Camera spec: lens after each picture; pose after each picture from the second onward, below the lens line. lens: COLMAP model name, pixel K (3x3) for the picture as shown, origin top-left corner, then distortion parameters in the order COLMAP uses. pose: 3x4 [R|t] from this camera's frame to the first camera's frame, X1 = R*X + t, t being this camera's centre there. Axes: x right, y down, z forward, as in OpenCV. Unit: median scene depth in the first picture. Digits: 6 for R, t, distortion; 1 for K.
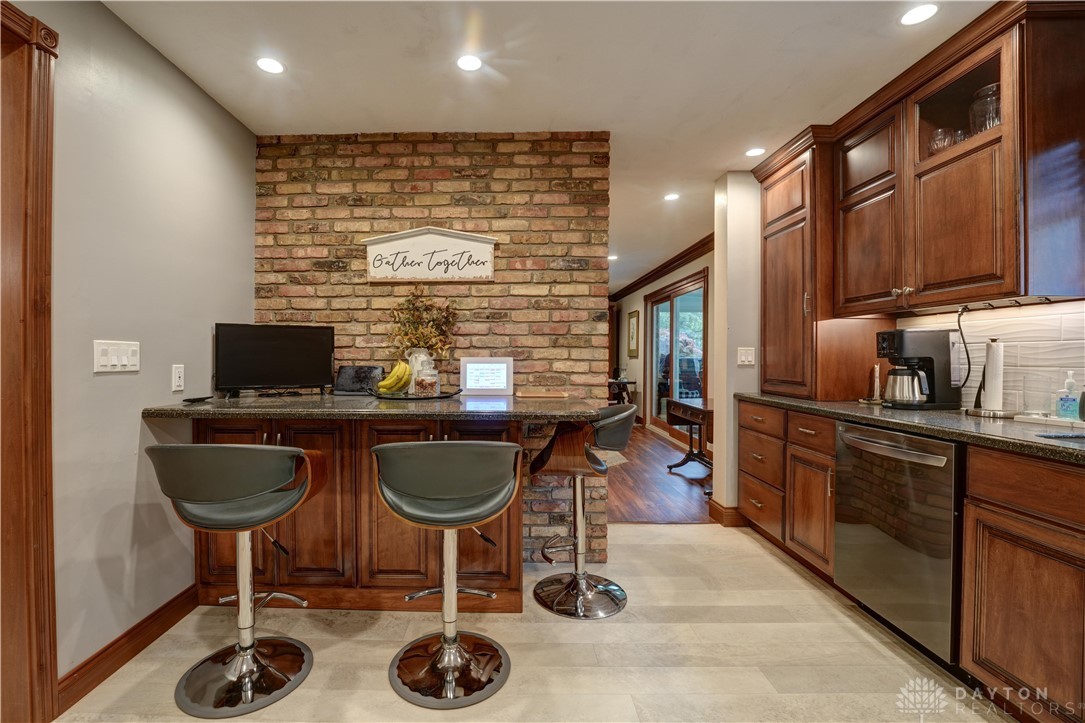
lens RADIAL K [[481.6, 0, 542.5], [0, 481.6, 361.5], [0, 0, 1]] dist [-0.015250, -0.000057]
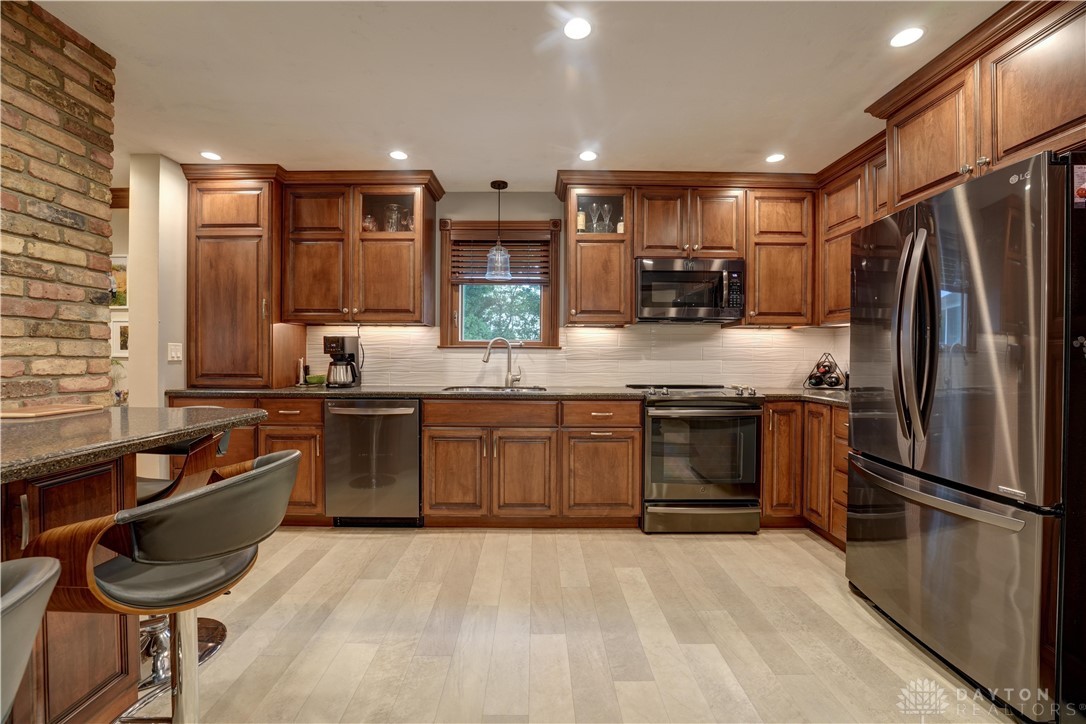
lens RADIAL K [[402.4, 0, 539.3], [0, 402.4, 359.3], [0, 0, 1]] dist [-0.001220, -0.000187]
pose [[0.059415, -0.013422, 0.998143, -0.473002], [0.006115, 0.999896, 0.013081, -0.003163], [-0.998215, 0.005326, 0.059491, 0.290242]]
